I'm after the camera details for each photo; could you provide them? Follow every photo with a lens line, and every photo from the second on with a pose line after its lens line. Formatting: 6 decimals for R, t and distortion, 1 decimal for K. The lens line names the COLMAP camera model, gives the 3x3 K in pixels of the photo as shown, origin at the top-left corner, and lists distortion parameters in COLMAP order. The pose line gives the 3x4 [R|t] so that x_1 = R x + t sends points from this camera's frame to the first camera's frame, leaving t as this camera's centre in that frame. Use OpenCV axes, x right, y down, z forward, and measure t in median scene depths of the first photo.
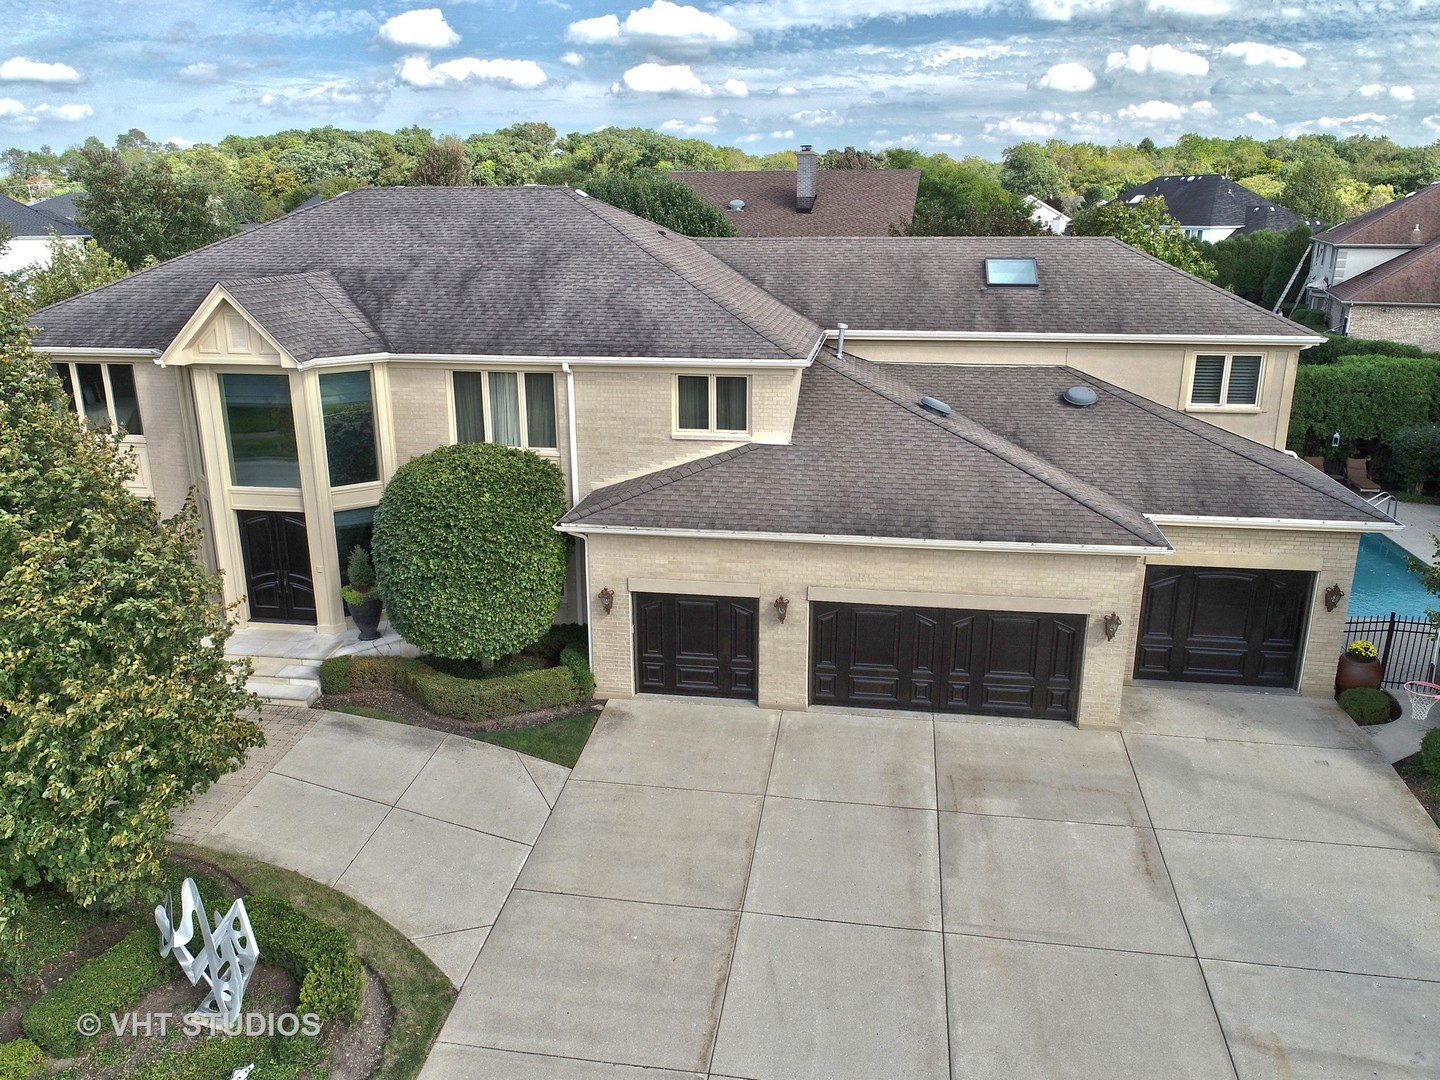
lens RADIAL K [[1107.1, 0, 717.8], [0, 1107.1, 542.4], [0, 0, 1]] dist [-0.004023, 0.001943]
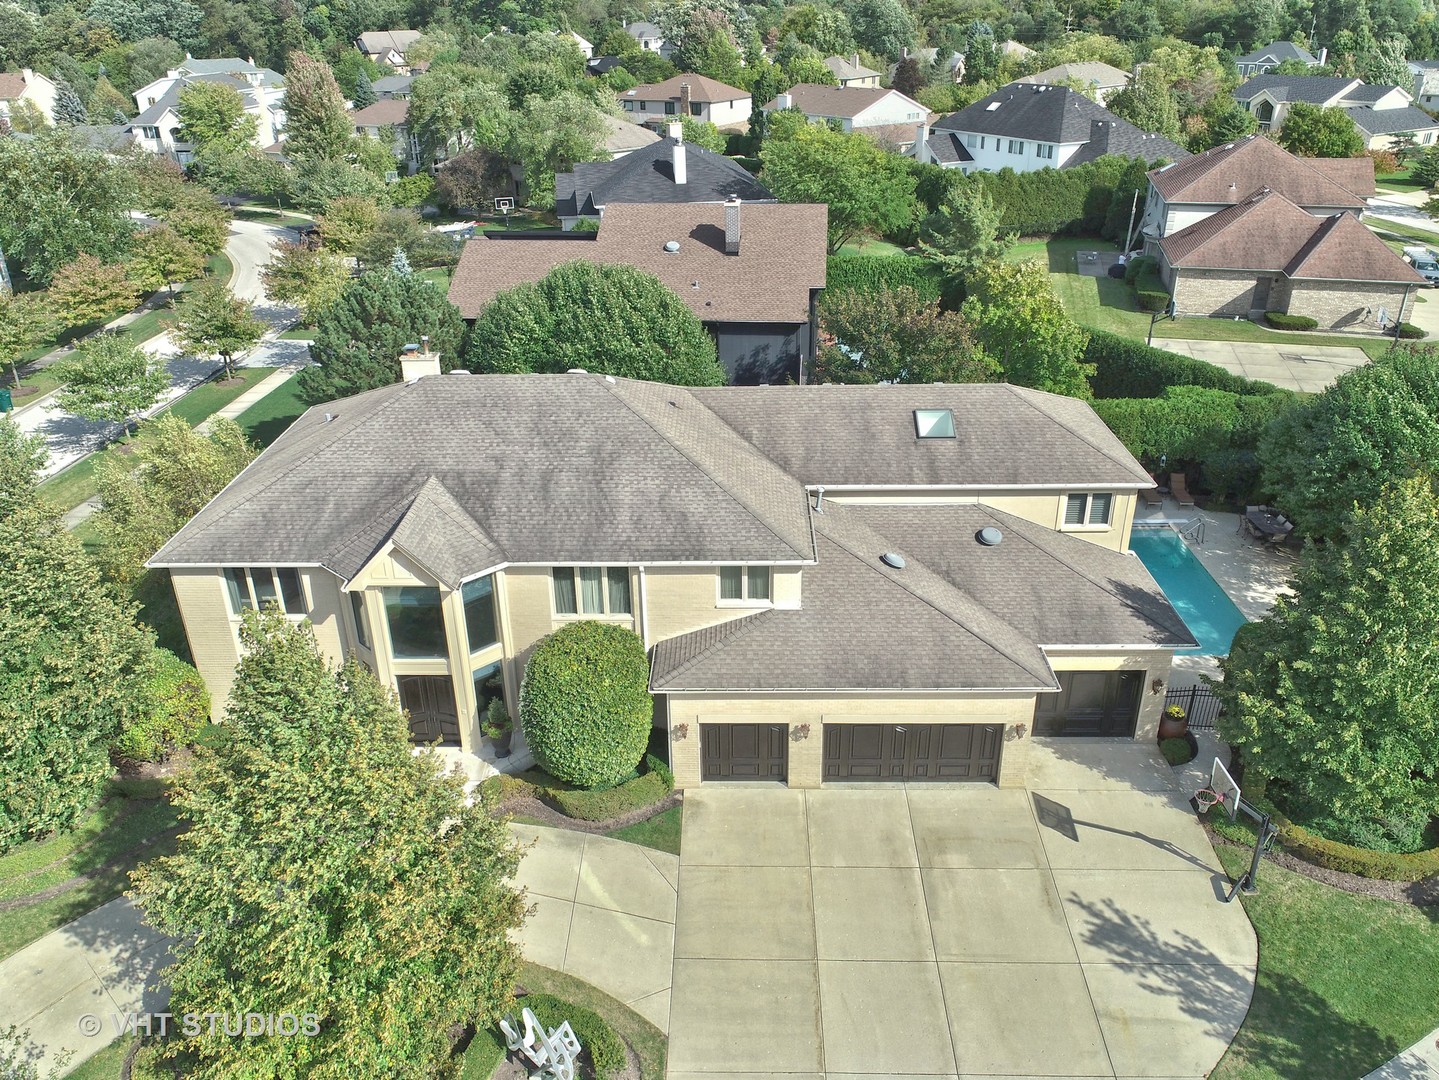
lens RADIAL K [[1096.9, 0, 715.7], [0, 1096.9, 542.9], [0, 0, 1]] dist [-0.002434, -0.000260]
pose [[0.990793, -0.070230, 0.115744, -0.206735], [0.050939, 0.985490, 0.161909, -0.417955], [-0.125435, -0.154523, 0.979994, -0.372738]]
